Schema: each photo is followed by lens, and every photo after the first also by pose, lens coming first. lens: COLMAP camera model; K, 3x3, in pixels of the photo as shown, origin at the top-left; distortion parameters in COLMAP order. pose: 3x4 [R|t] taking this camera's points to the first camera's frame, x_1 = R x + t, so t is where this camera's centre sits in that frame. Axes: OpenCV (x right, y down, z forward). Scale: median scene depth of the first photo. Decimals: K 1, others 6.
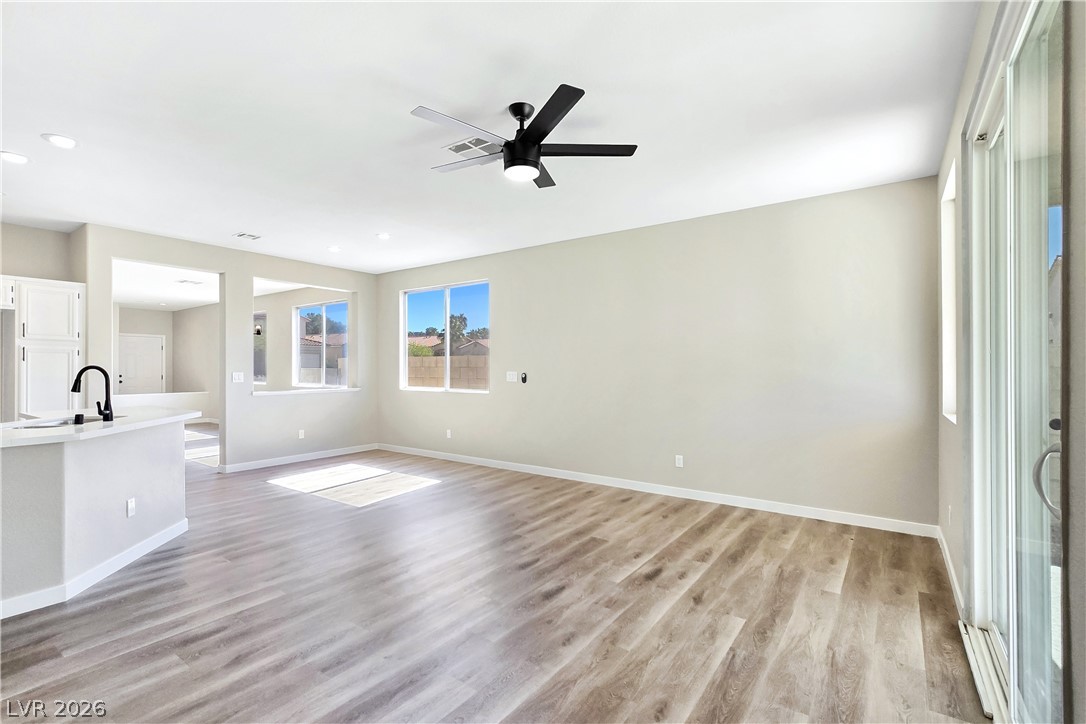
lens RADIAL K [[494.3, 0, 543.0], [0, 494.3, 362.0], [0, 0, 1]] dist [-0.004338, -0.000658]
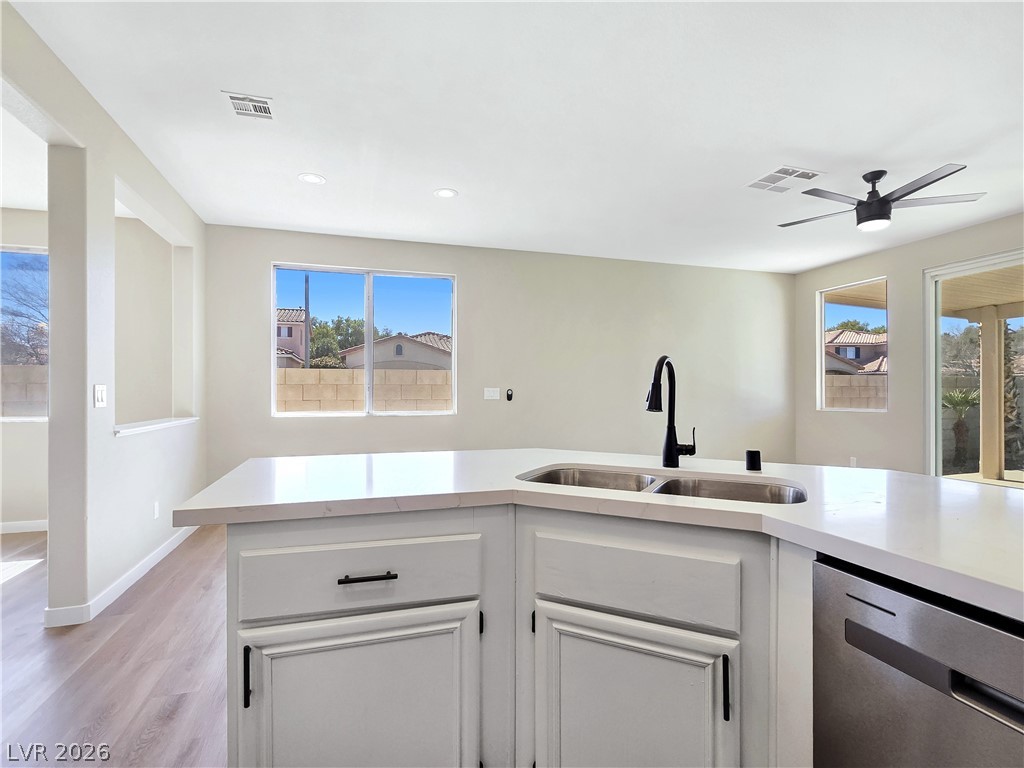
lens RADIAL K [[499.2, 0, 511.7], [0, 499.2, 397.5], [0, 0, 1]] dist [0.003119, -0.007831]
pose [[0.601803, -0.010092, 0.798581, -1.181718], [-0.006205, 0.999831, 0.017312, 0.033863], [-0.798620, -0.015374, 0.601639, 0.688827]]
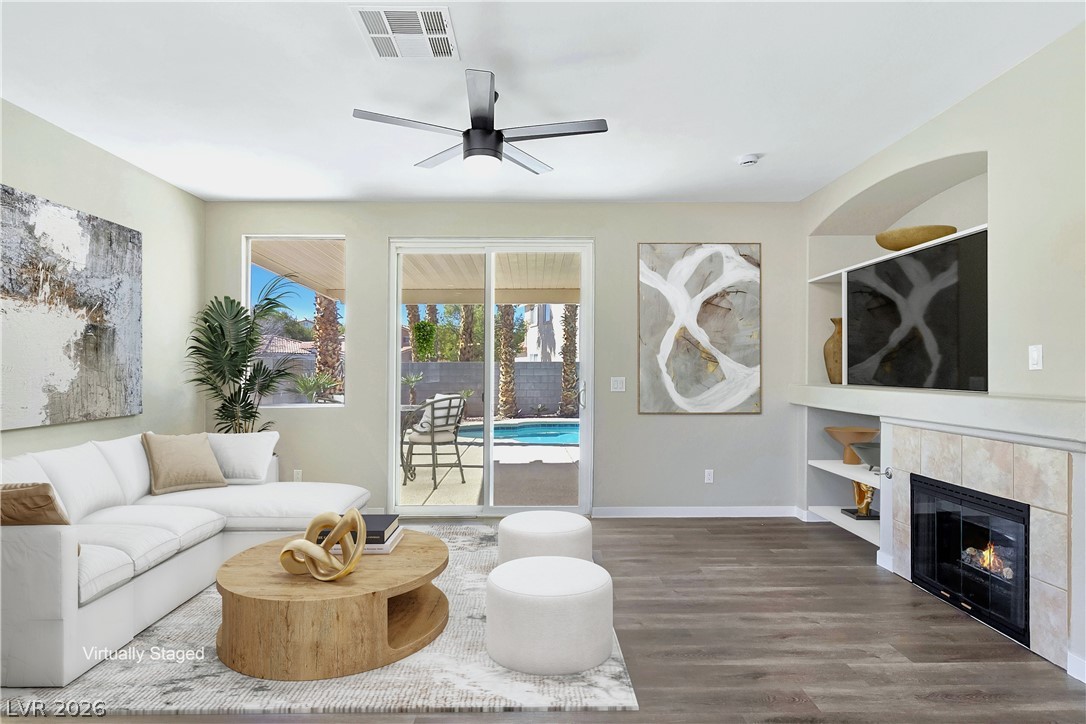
lens RADIAL K [[591.2, 0, 545.5], [0, 591.2, 376.9], [0, 0, 1]] dist [-0.001828, 0.000150]
pose [[-0.595583, -0.011378, 0.803213, -0.725711], [-0.009038, 0.999931, 0.007463, 0.008994], [-0.803243, -0.002814, -0.595645, 1.130557]]
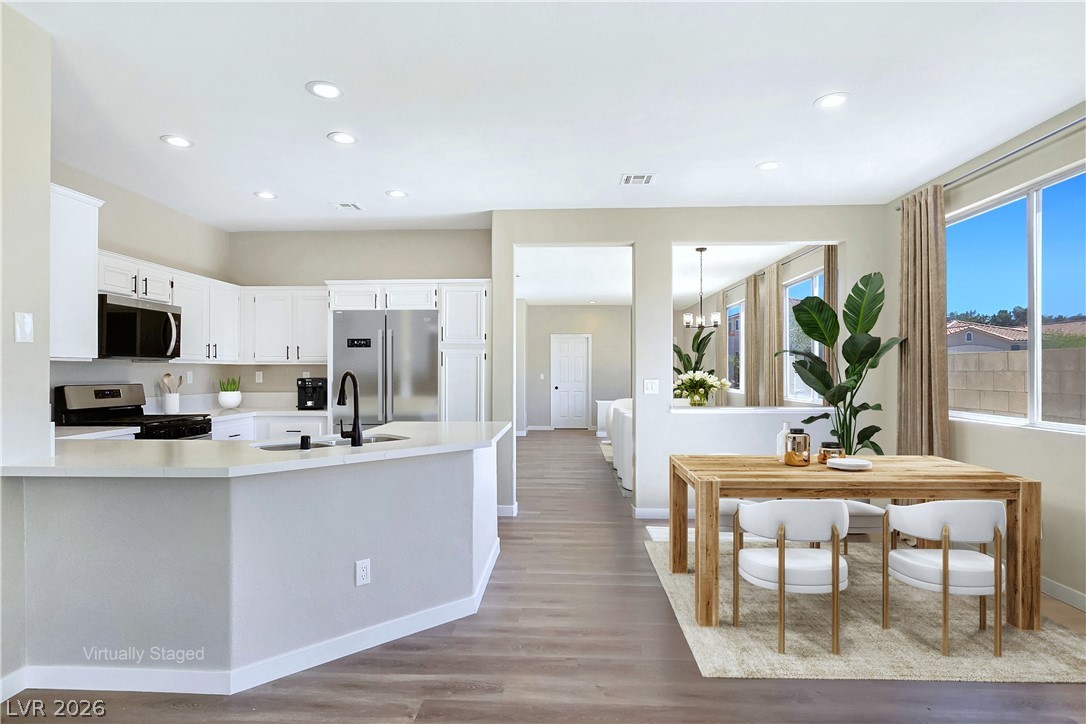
lens RADIAL K [[582.2, 0, 533.5], [0, 582.2, 365.6], [0, 0, 1]] dist [-0.003618, -0.001008]
pose [[0.536791, -0.010814, -0.843646, -0.000244], [0.010470, 0.999926, -0.006155, 0.006300], [0.843650, -0.005529, 0.536865, 0.641742]]
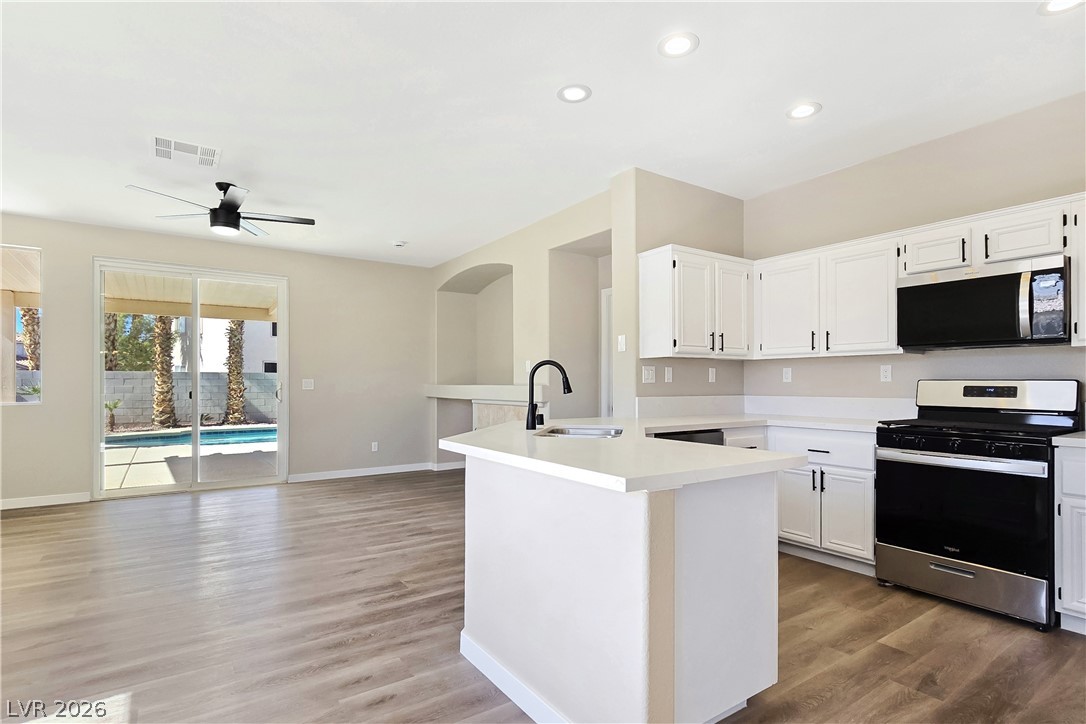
lens RADIAL K [[545.7, 0, 548.3], [0, 545.7, 384.9], [0, 0, 1]] dist [-0.000709, -0.000199]
pose [[-0.942485, -0.002737, 0.334236, -1.027623], [-0.005924, 0.999946, -0.008518, 0.046136], [-0.334195, -0.010008, -0.942451, 1.558949]]
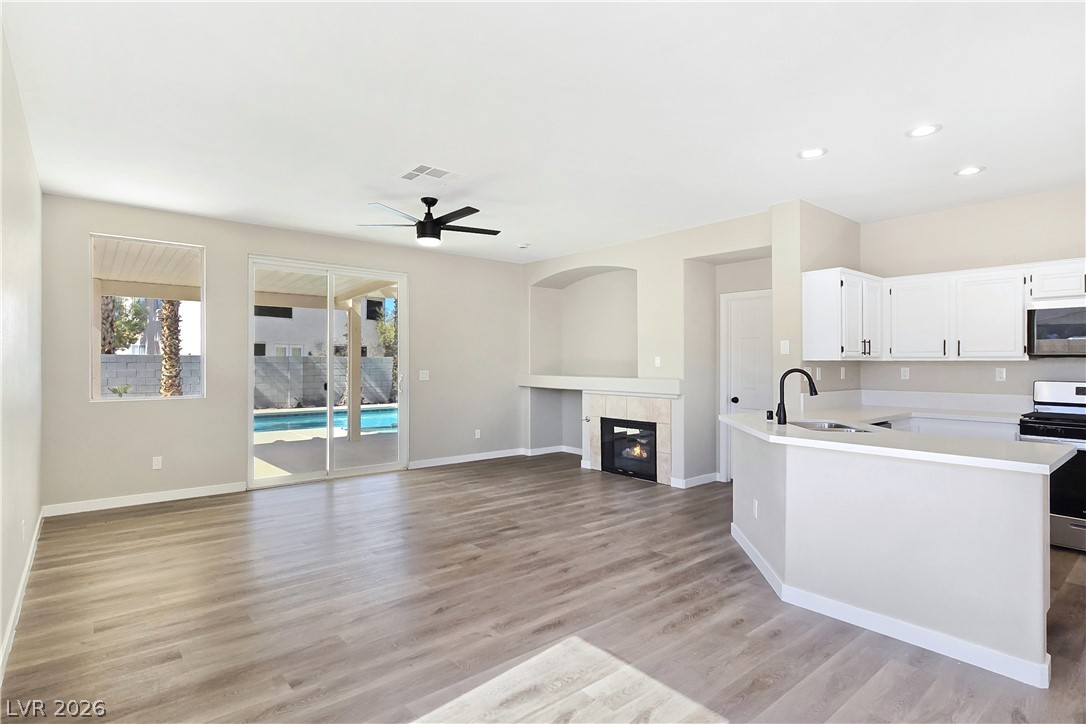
lens RADIAL K [[556.5, 0, 551.0], [0, 556.5, 362.1], [0, 0, 1]] dist [-0.001672, -0.000597]
pose [[-0.971045, -0.005201, 0.238840, -0.593343], [-0.008487, 0.999883, -0.012731, 0.010281], [-0.238746, -0.014389, -0.970975, 1.877879]]
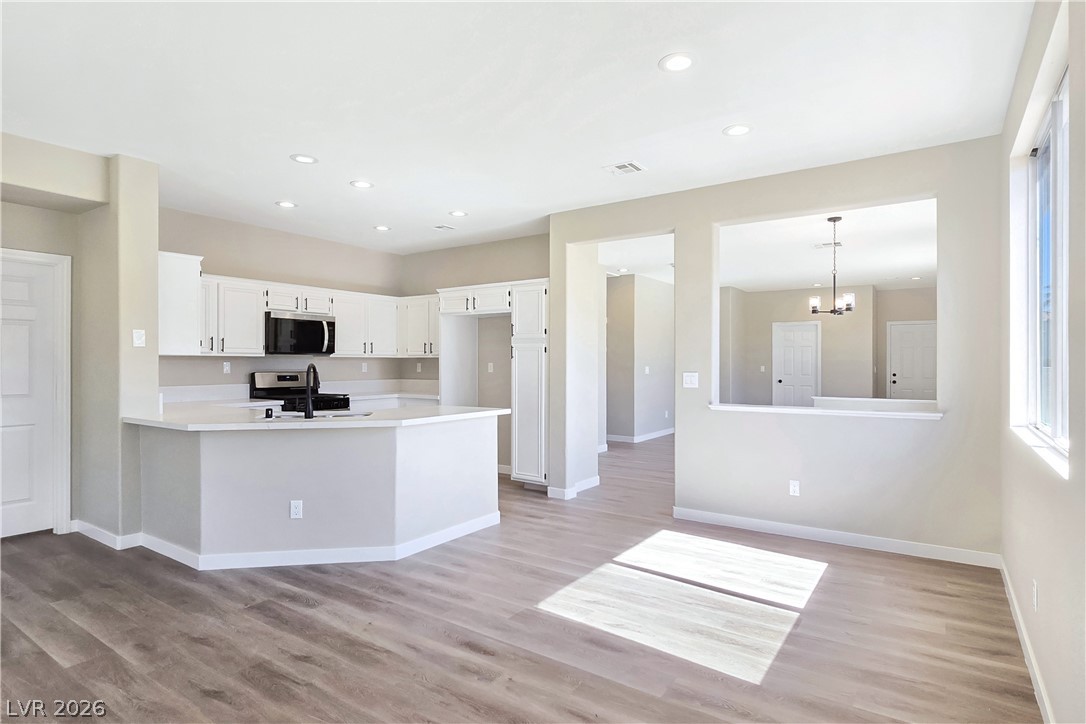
lens RADIAL K [[577.5, 0, 530.6], [0, 577.5, 361.3], [0, 0, 1]] dist [0.001728, 0.000242]
pose [[0.001440, -0.002848, -0.999995, 0.260542], [0.009994, 0.999946, -0.002833, 0.008747], [0.999949, -0.009990, 0.001468, 1.238263]]
